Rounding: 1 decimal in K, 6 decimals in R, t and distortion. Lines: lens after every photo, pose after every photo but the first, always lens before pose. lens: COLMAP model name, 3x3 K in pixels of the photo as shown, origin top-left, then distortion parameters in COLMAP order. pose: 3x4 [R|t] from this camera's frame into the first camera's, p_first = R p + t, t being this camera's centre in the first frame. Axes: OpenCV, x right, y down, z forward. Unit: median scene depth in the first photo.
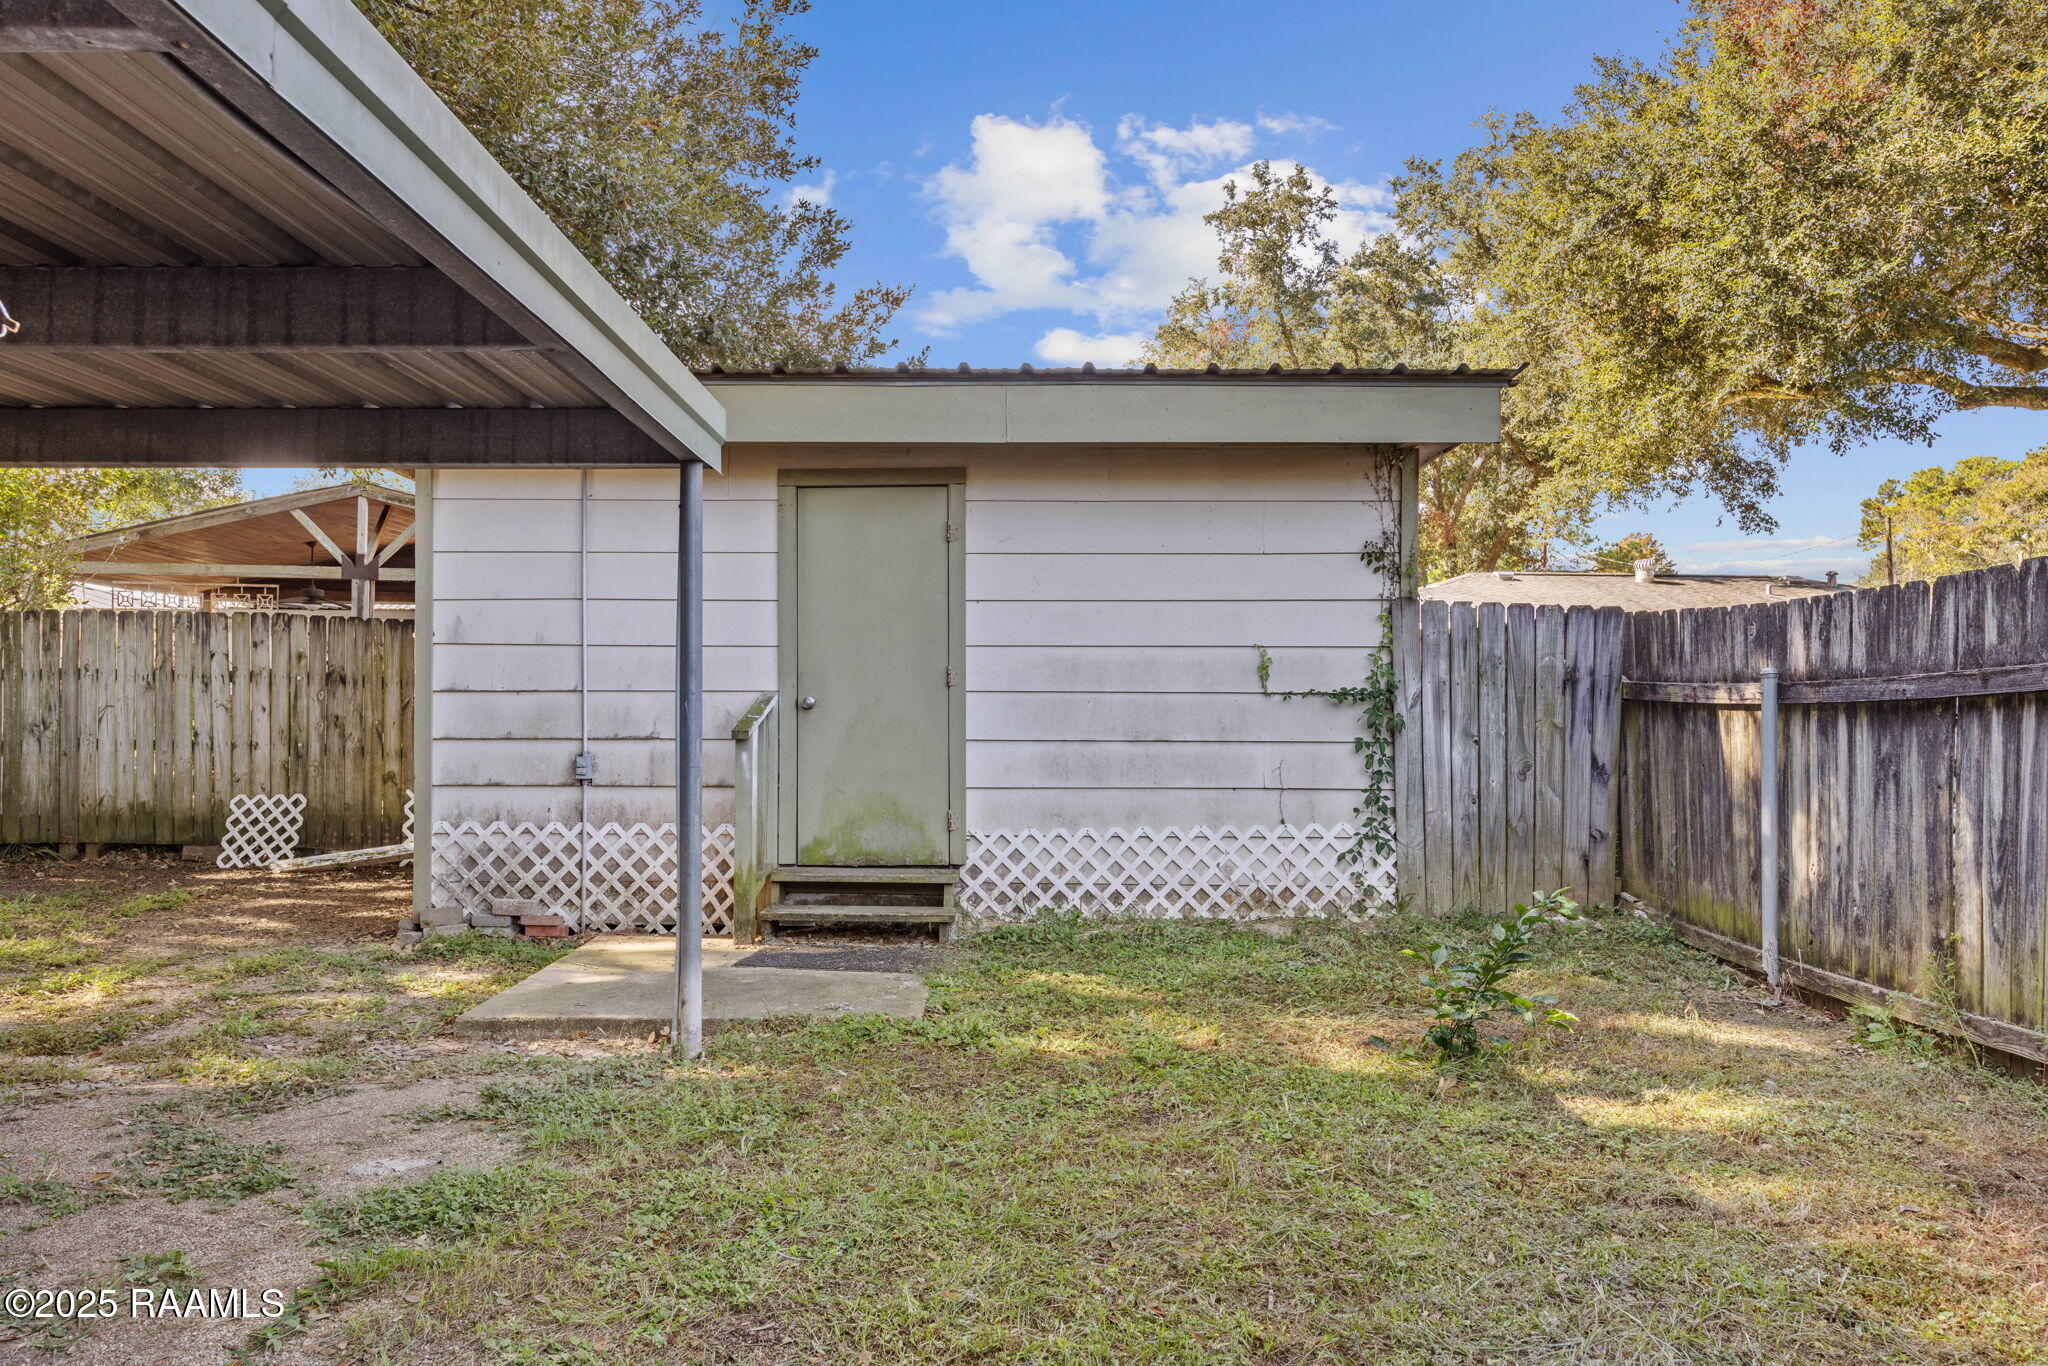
lens RADIAL K [[1370.8, 0, 1024.8], [0, 1370.8, 713.4], [0, 0, 1]] dist [0.004878, 0.000551]
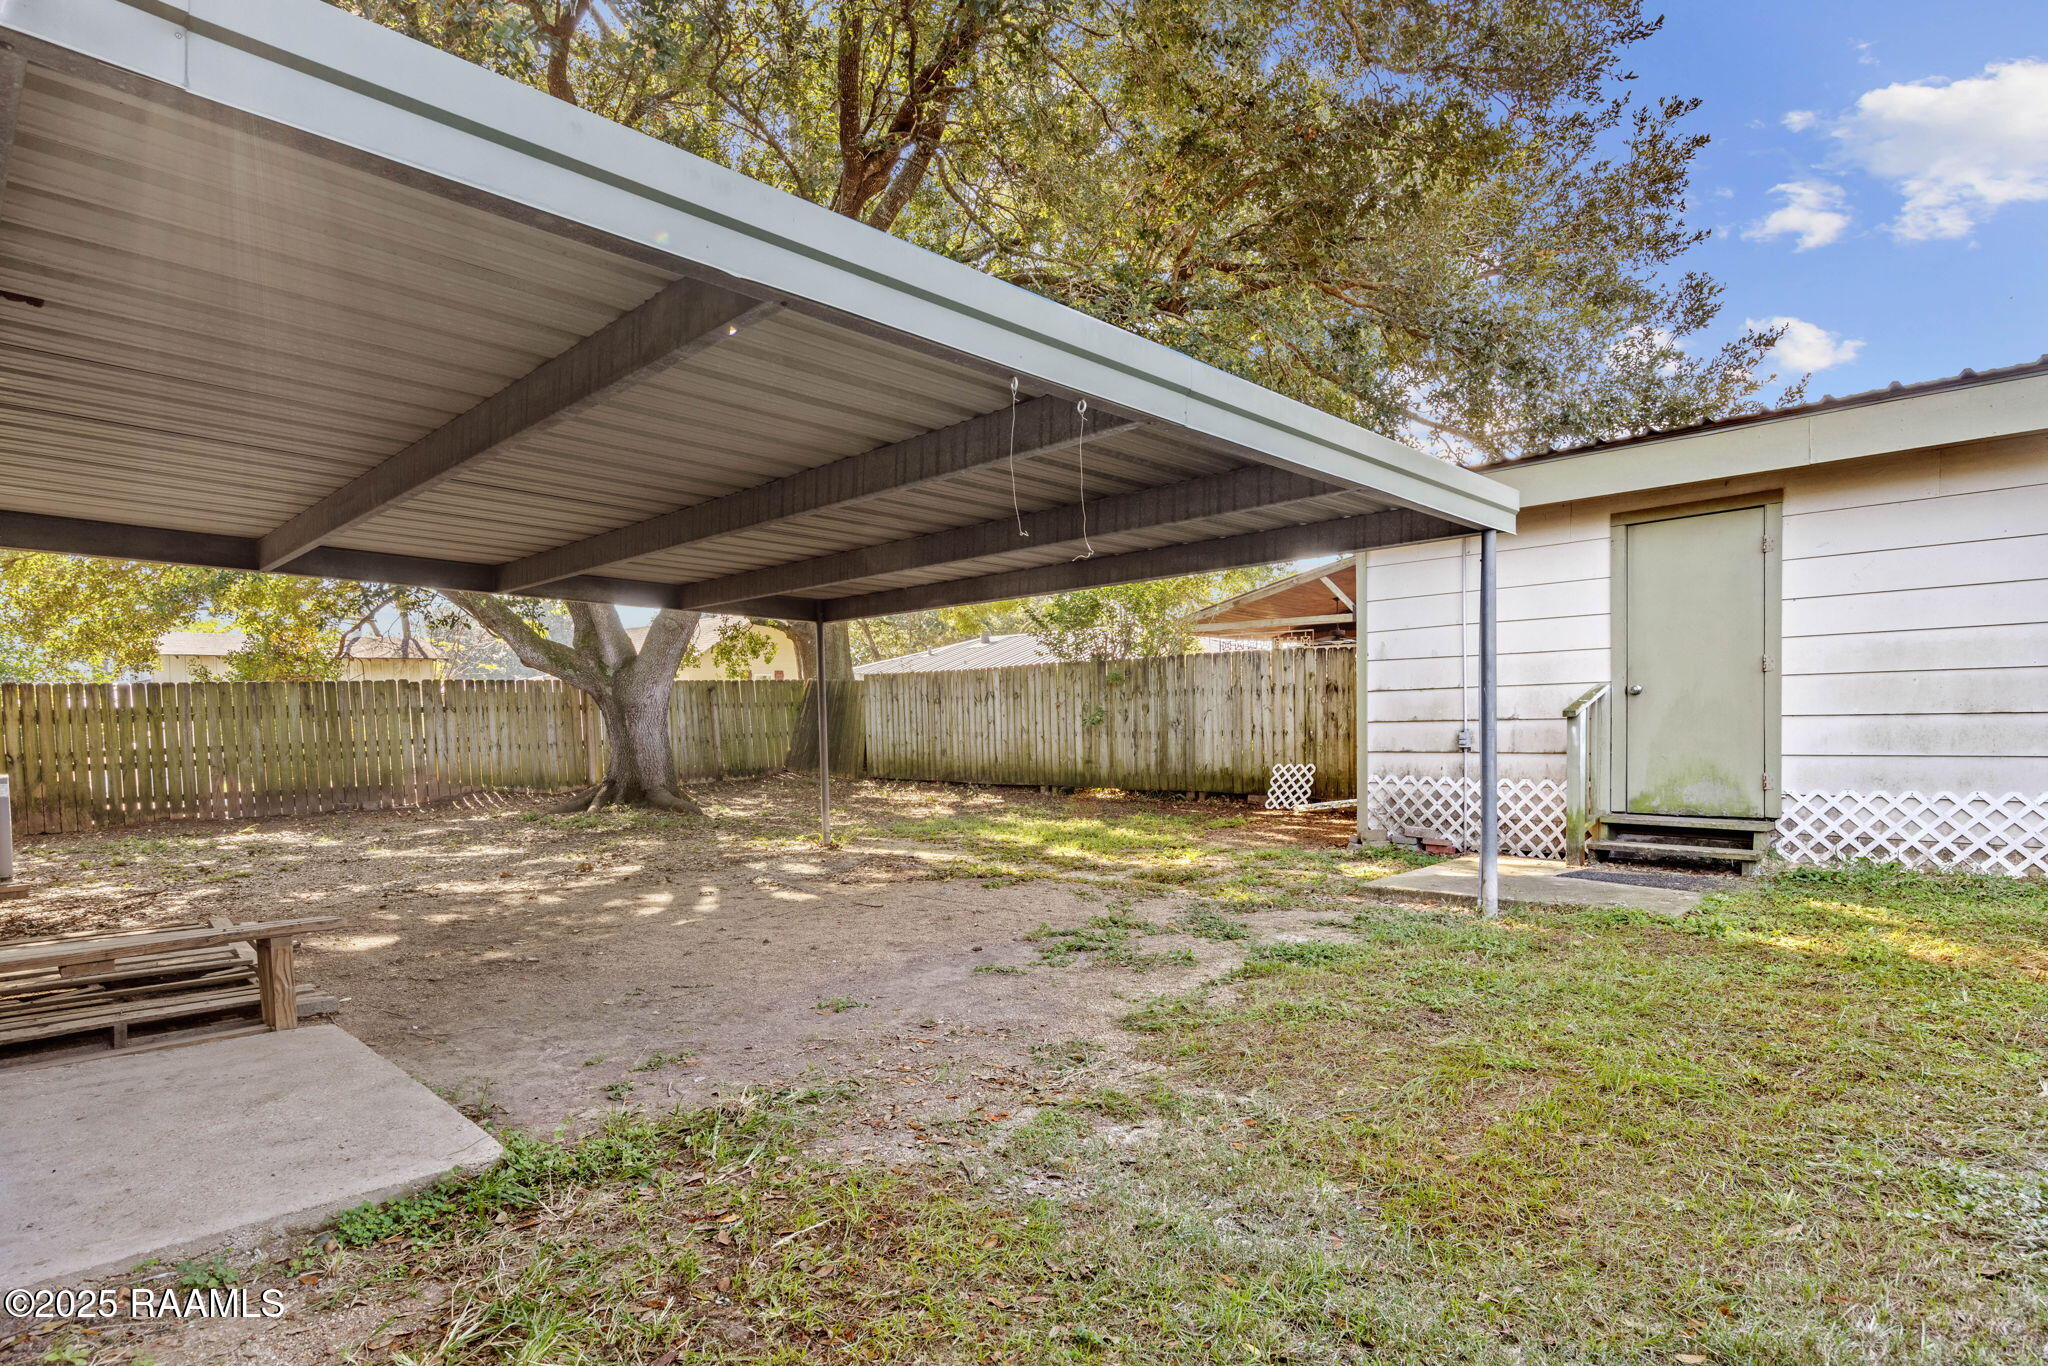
lens RADIAL K [[1072.3, 0, 1025.1], [0, 1072.3, 734.7], [0, 0, 1]] dist [0.001092, -0.000148]
pose [[0.711592, -0.008697, -0.702539, 0.147206], [0.019944, 0.999770, 0.007824, 0.015665], [0.702309, -0.019579, 0.711603, -0.140985]]
